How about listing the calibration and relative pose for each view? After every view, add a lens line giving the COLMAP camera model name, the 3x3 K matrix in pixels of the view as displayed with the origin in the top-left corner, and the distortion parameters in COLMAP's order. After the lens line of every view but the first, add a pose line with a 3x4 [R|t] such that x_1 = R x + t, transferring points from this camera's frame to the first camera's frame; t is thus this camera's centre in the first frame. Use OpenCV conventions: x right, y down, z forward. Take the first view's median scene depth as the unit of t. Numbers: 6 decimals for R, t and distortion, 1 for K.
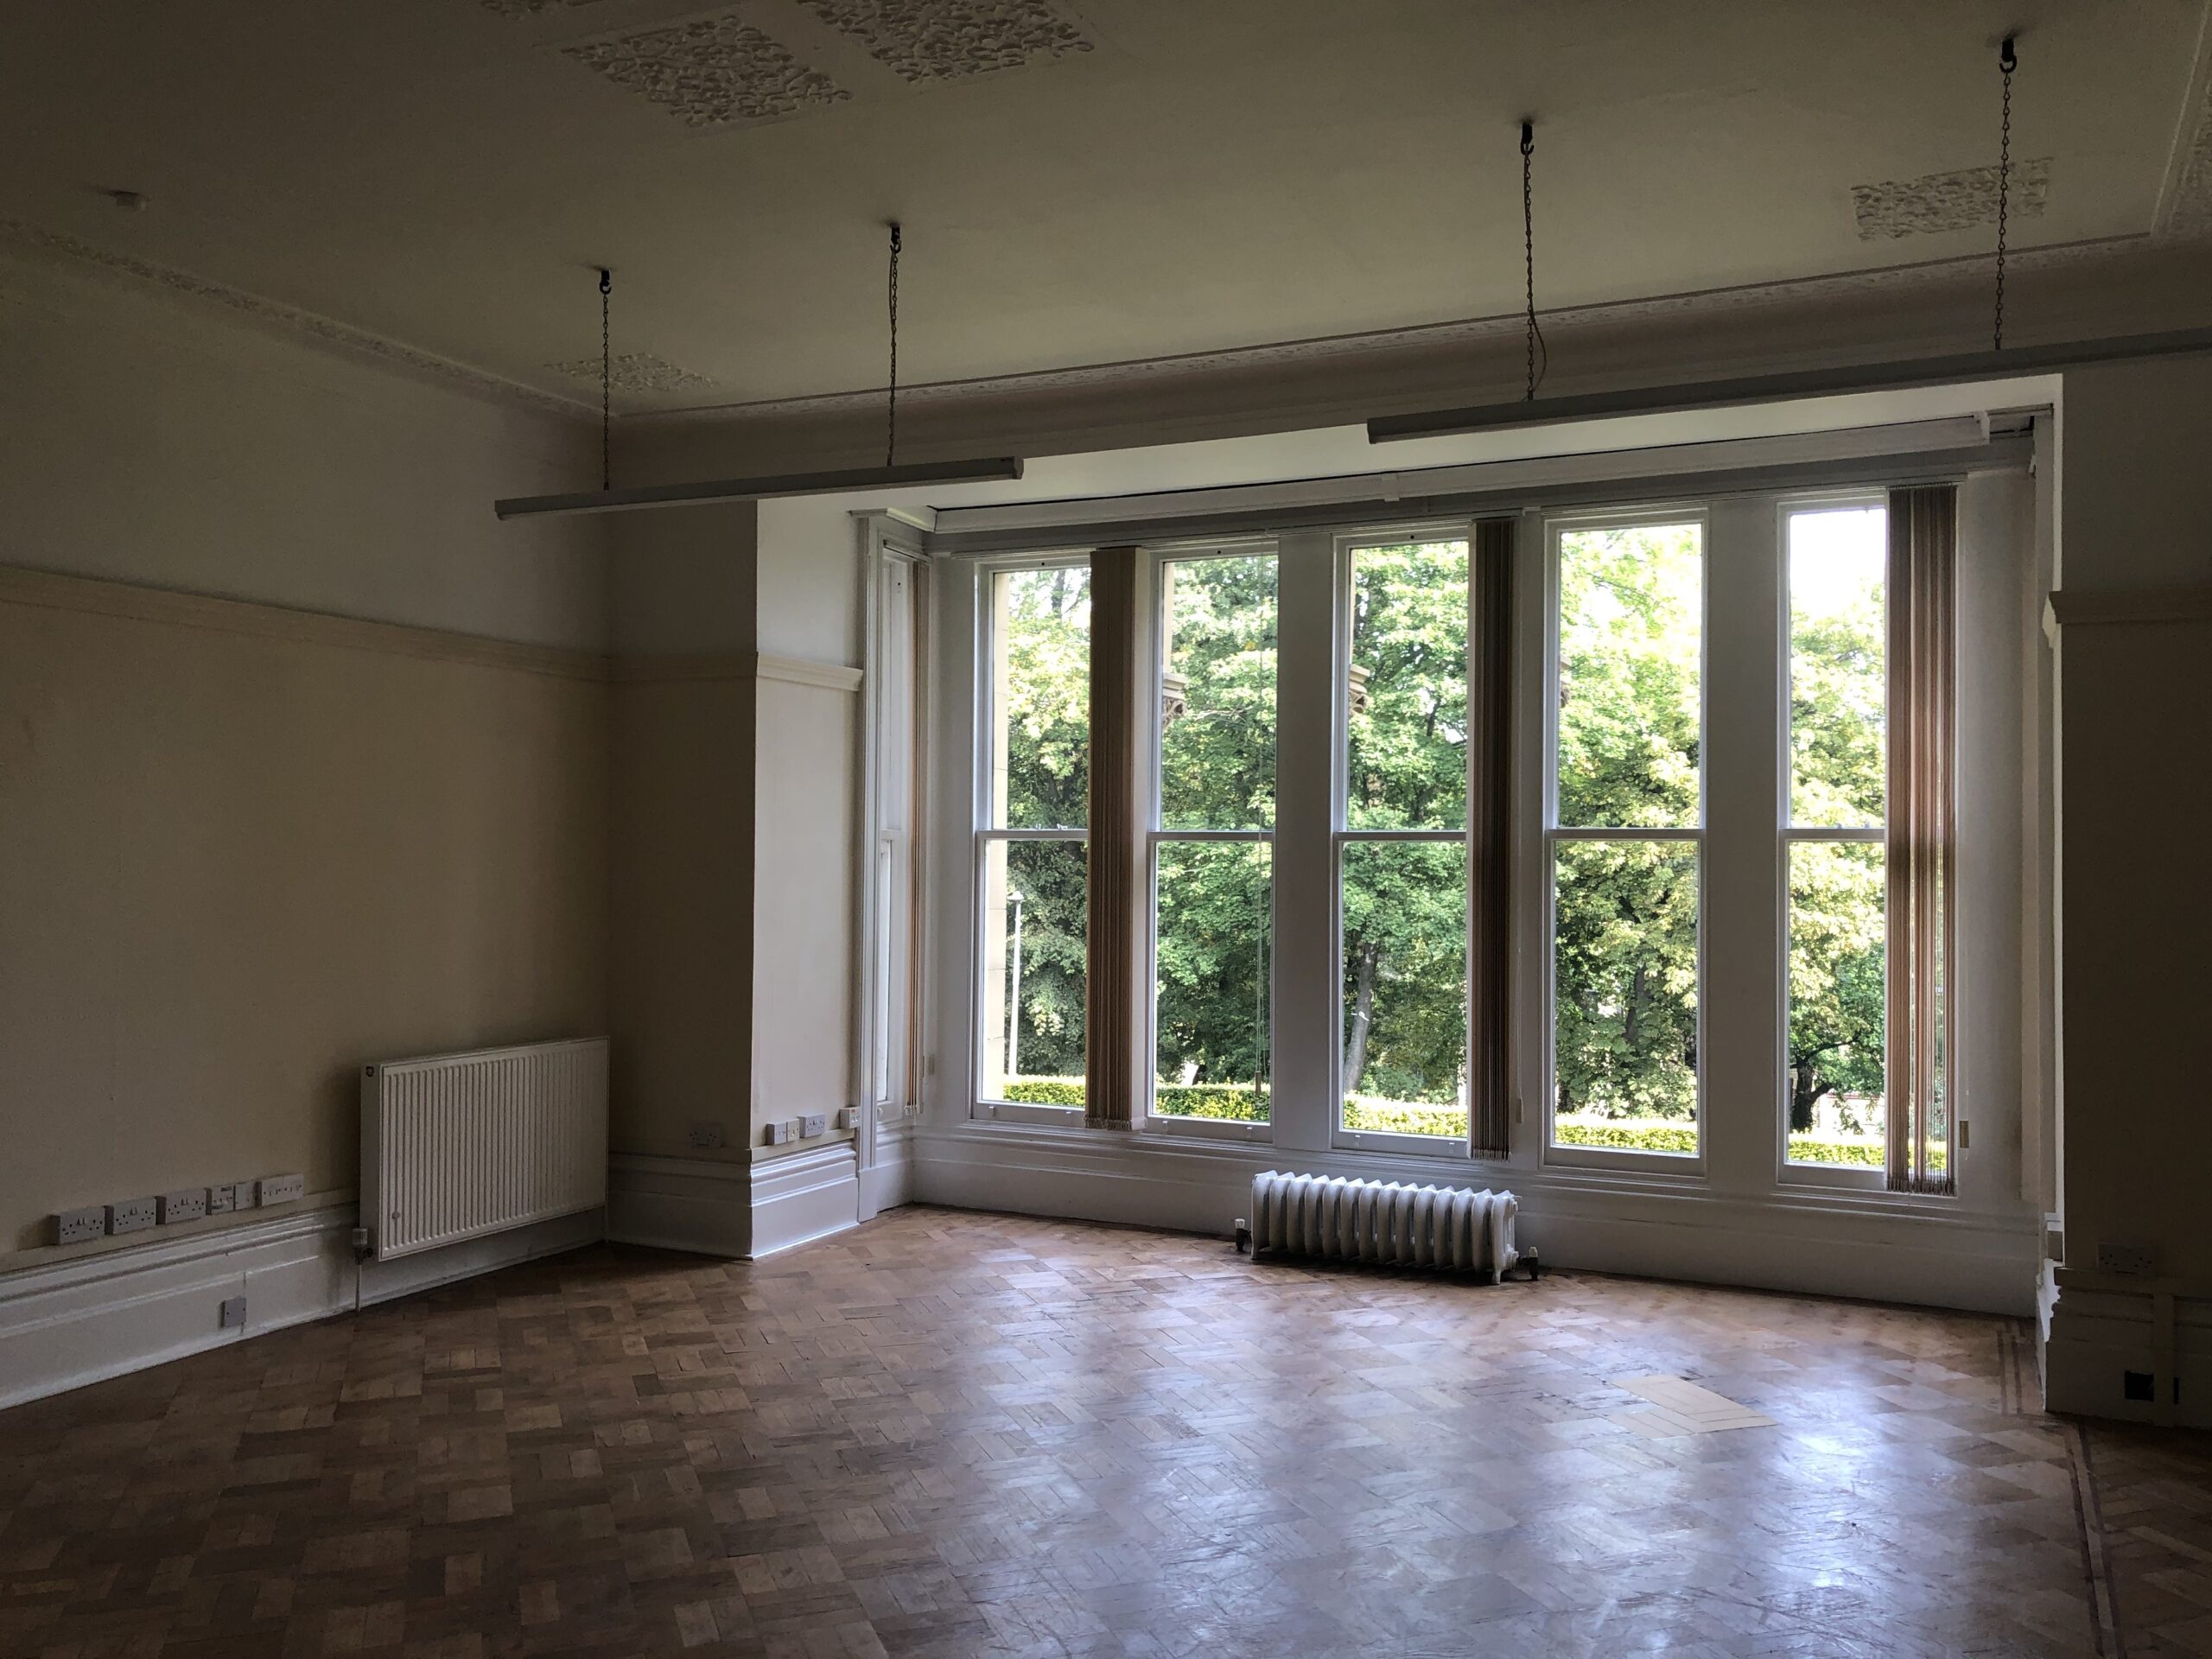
lens RADIAL K [[1823.5, 0, 1103.8], [0, 1823.5, 845.6], [0, 0, 1]] dist [0.013217, 0.004731]
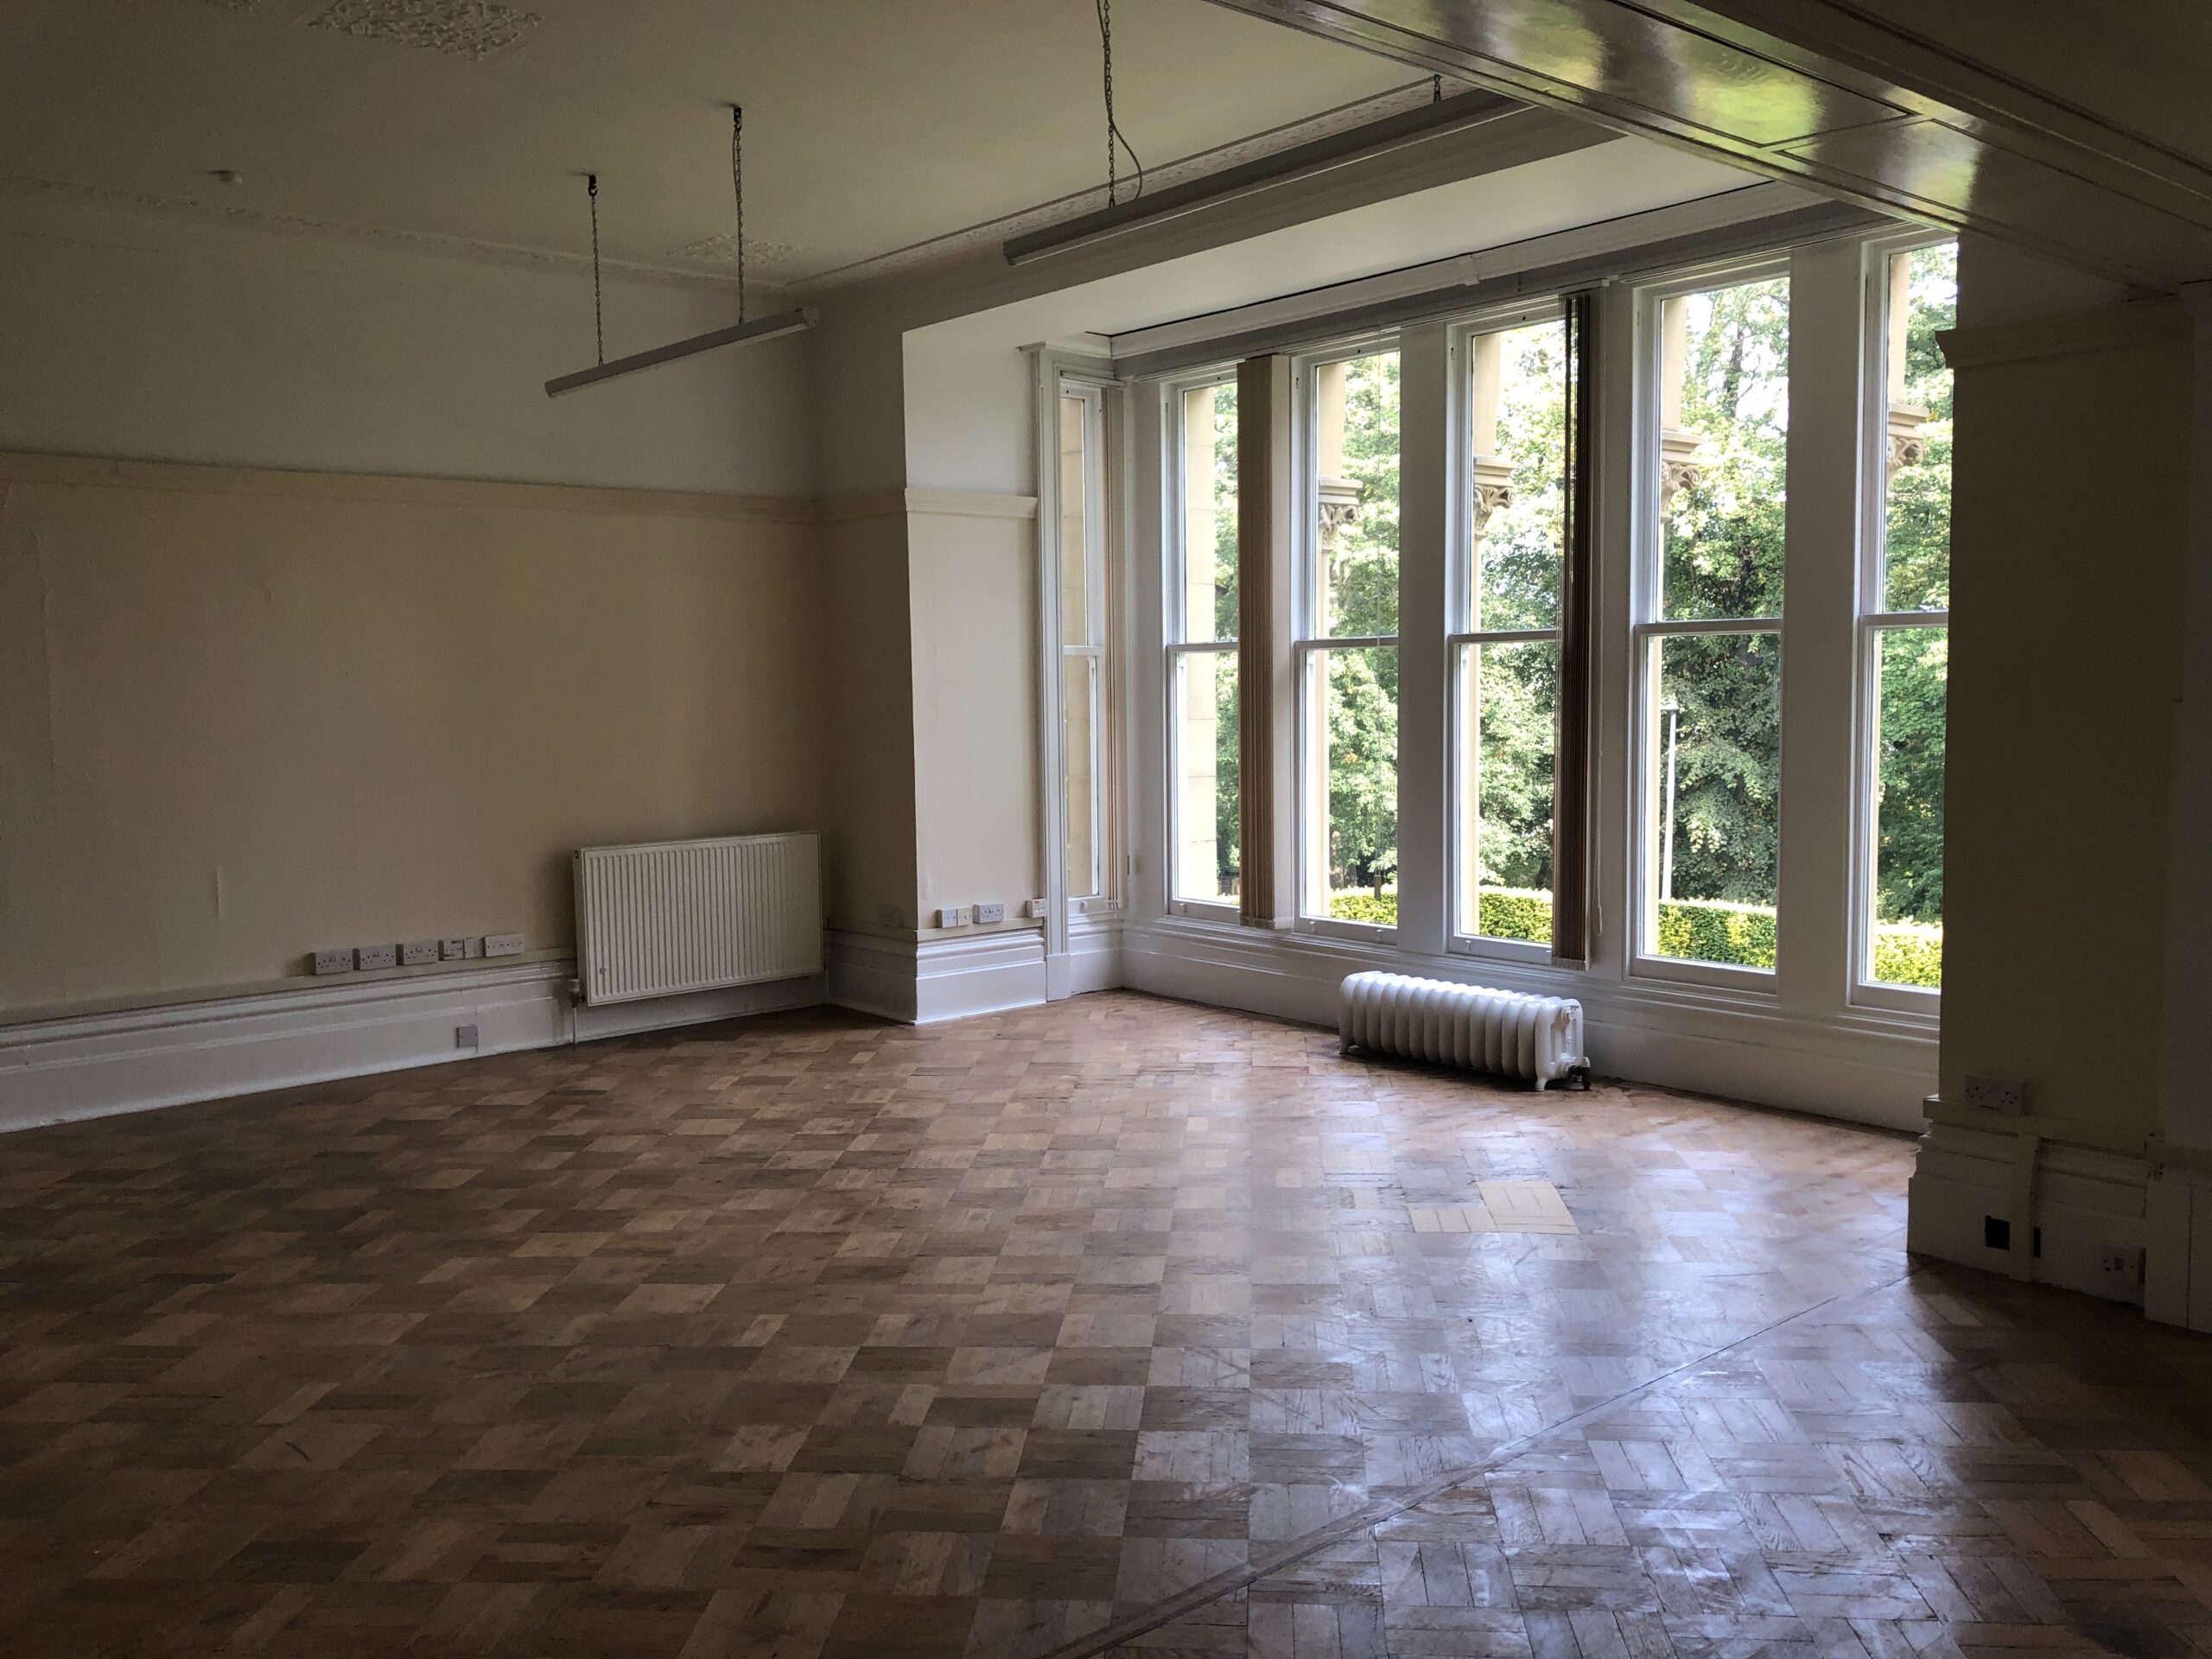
lens RADIAL K [[1823.5, 0, 1088.5], [0, 1823.5, 826.7], [0, 0, 1]] dist [0.013217, 0.004731]
pose [[0.910360, 0.011276, -0.413664, 0.371186], [0.026318, 0.996027, 0.085070, 0.007880], [0.412980, -0.088331, 0.906446, 0.021896]]
